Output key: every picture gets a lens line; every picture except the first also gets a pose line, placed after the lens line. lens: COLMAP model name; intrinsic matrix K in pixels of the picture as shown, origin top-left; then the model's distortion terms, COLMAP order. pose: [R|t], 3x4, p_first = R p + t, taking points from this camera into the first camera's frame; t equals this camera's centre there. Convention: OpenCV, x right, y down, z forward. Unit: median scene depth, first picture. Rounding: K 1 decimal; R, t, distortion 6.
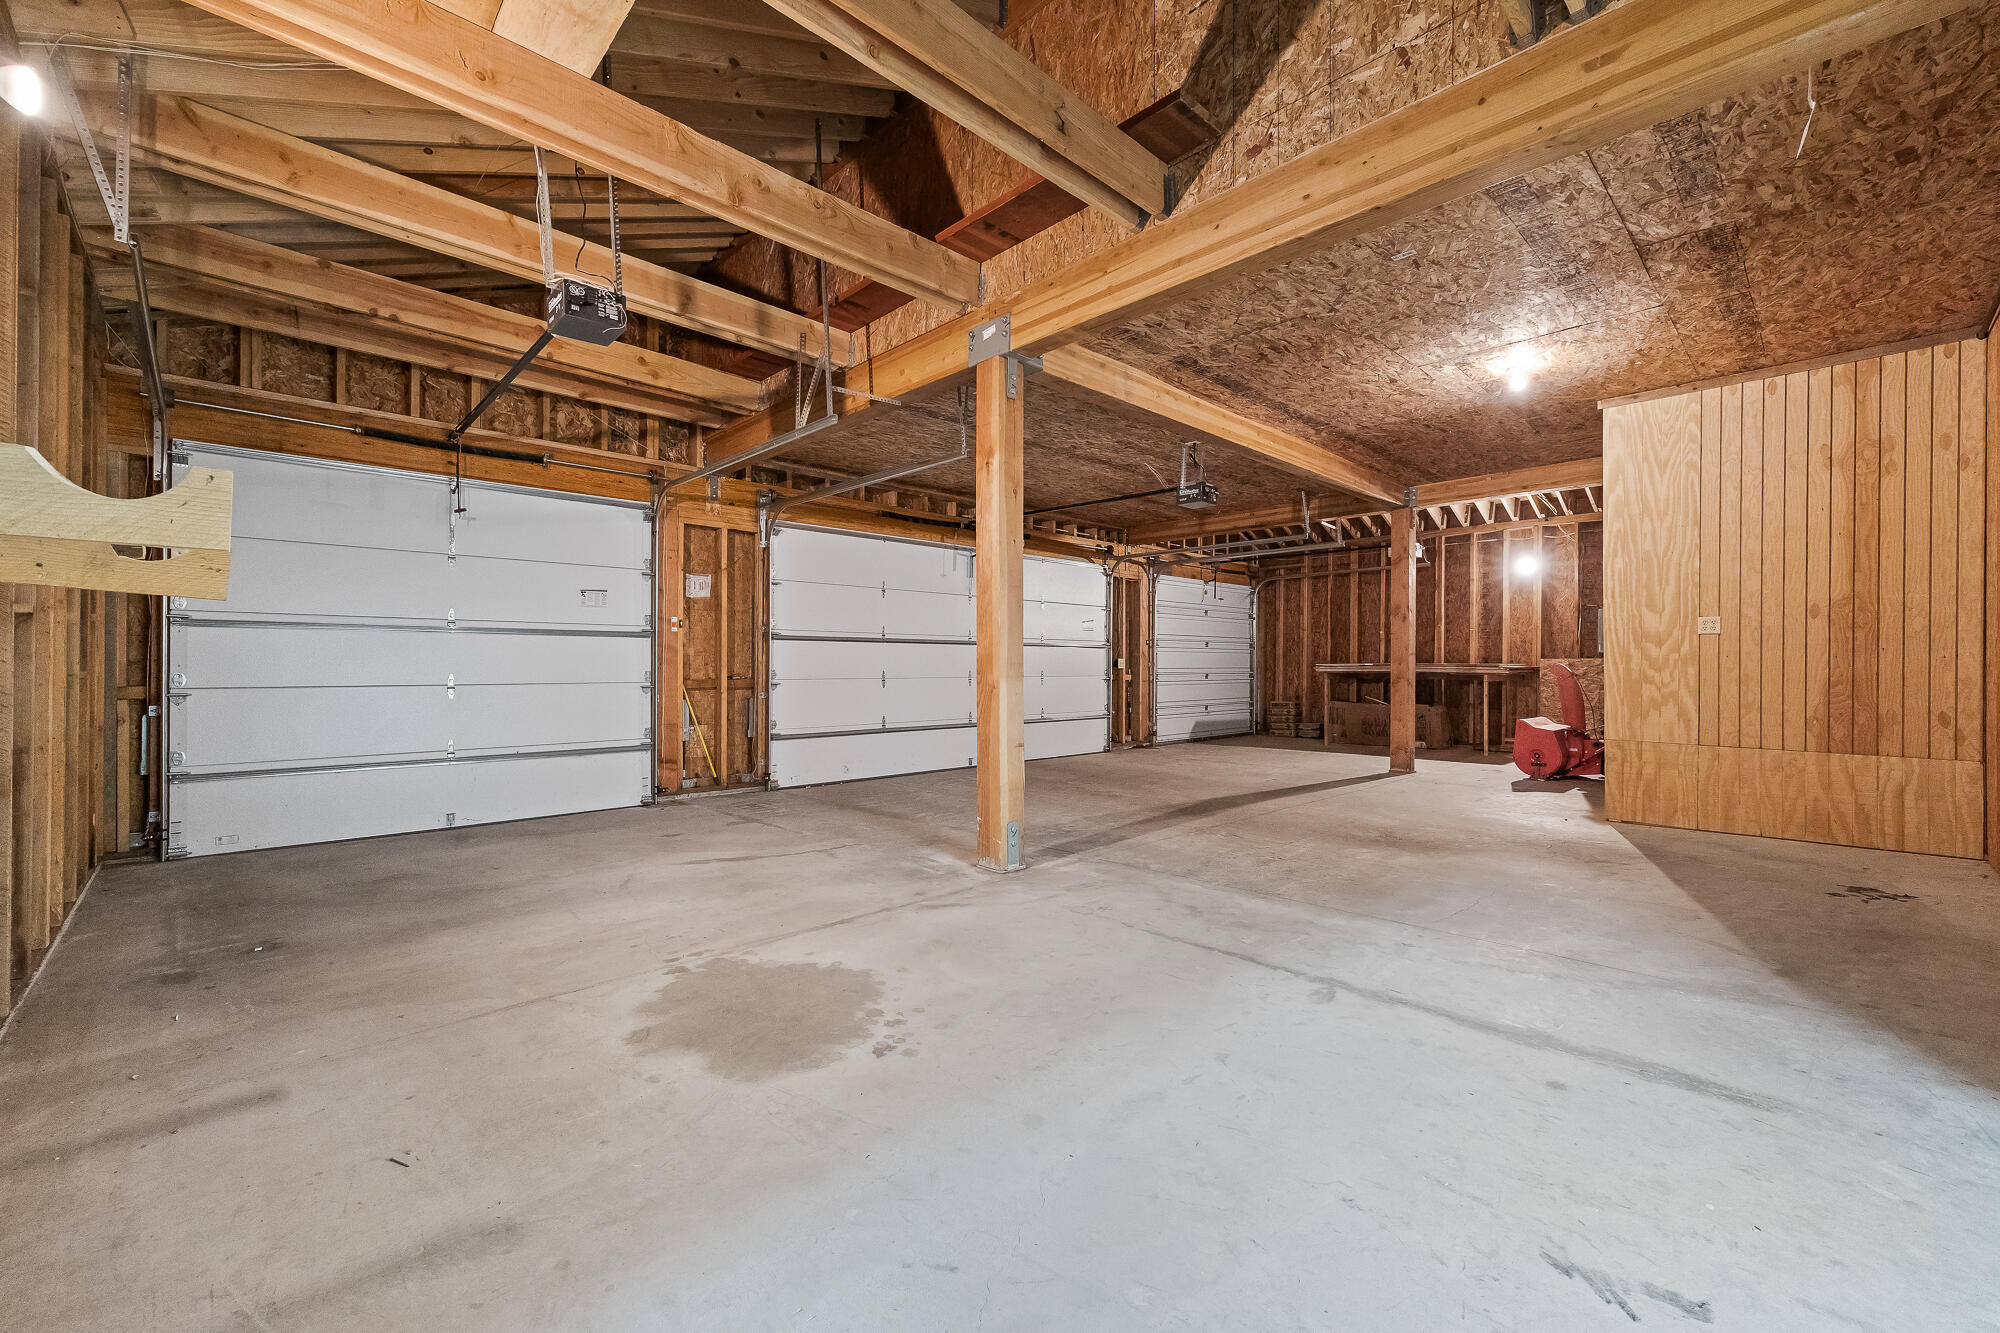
lens RADIAL K [[813.7, 0, 1011.1], [0, 813.7, 666.9], [0, 0, 1]] dist [0.002931, -0.000926]
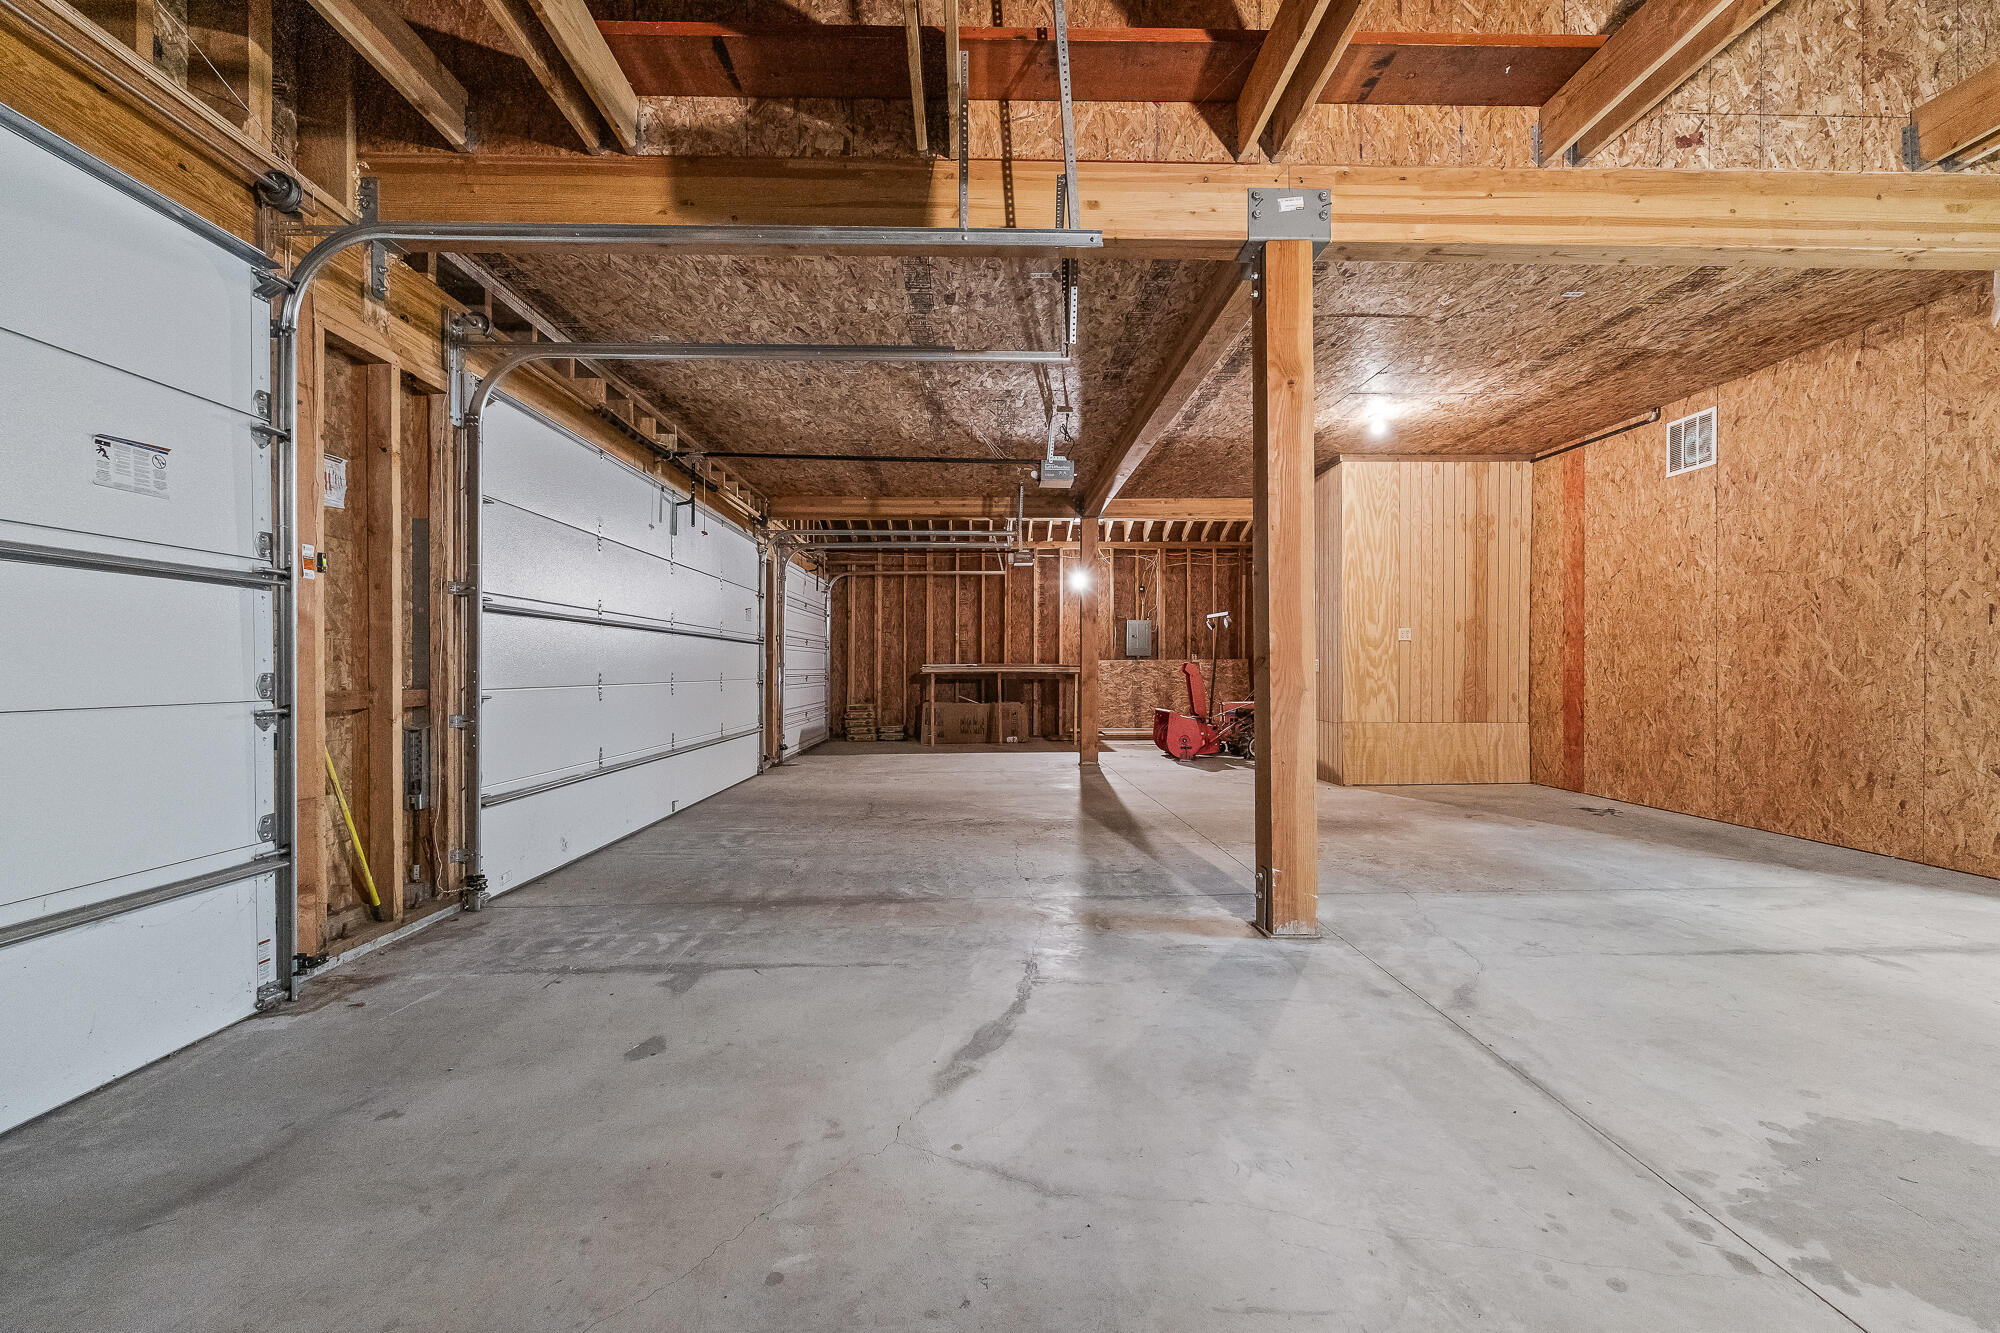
lens RADIAL K [[813.7, 0, 1001.5], [0, 813.7, 671.8], [0, 0, 1]] dist [0.002931, -0.000926]
pose [[0.678538, -0.004380, 0.734552, -0.600088], [0.002660, 0.999990, 0.003506, 0.005016], [-0.734560, -0.000425, 0.678543, 0.561024]]
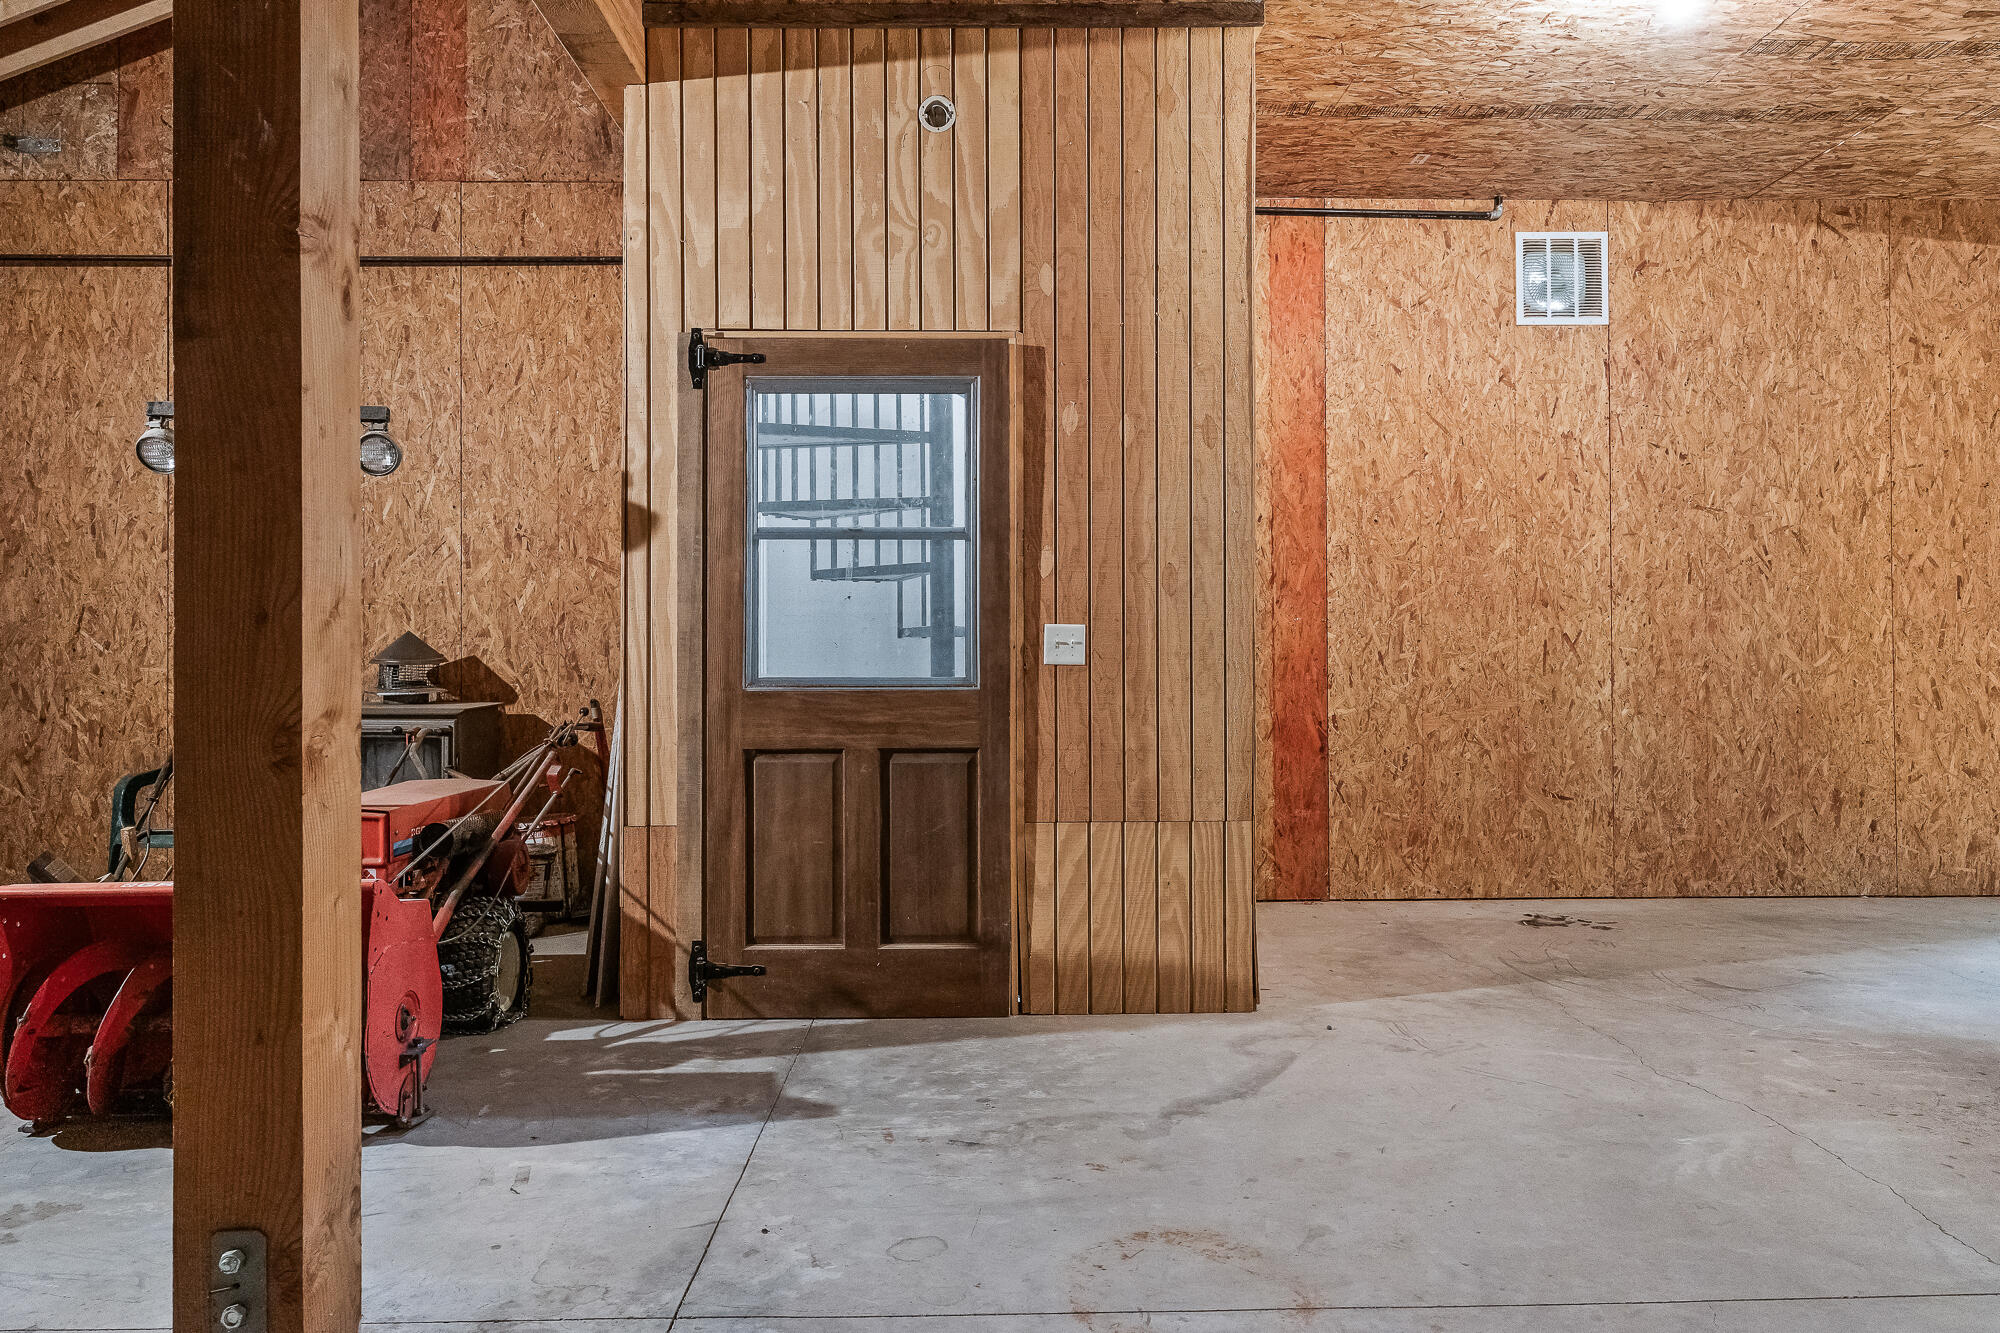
lens RADIAL K [[1453.5, 0, 1000.1], [0, 1453.5, 662.3], [0, 0, 1]] dist [0.003642, 0.000843]
pose [[-0.729945, 0.008460, 0.683453, 0.330353], [0.004523, 0.999961, -0.007547, 0.020722], [-0.683491, -0.002417, -0.729955, 1.748553]]
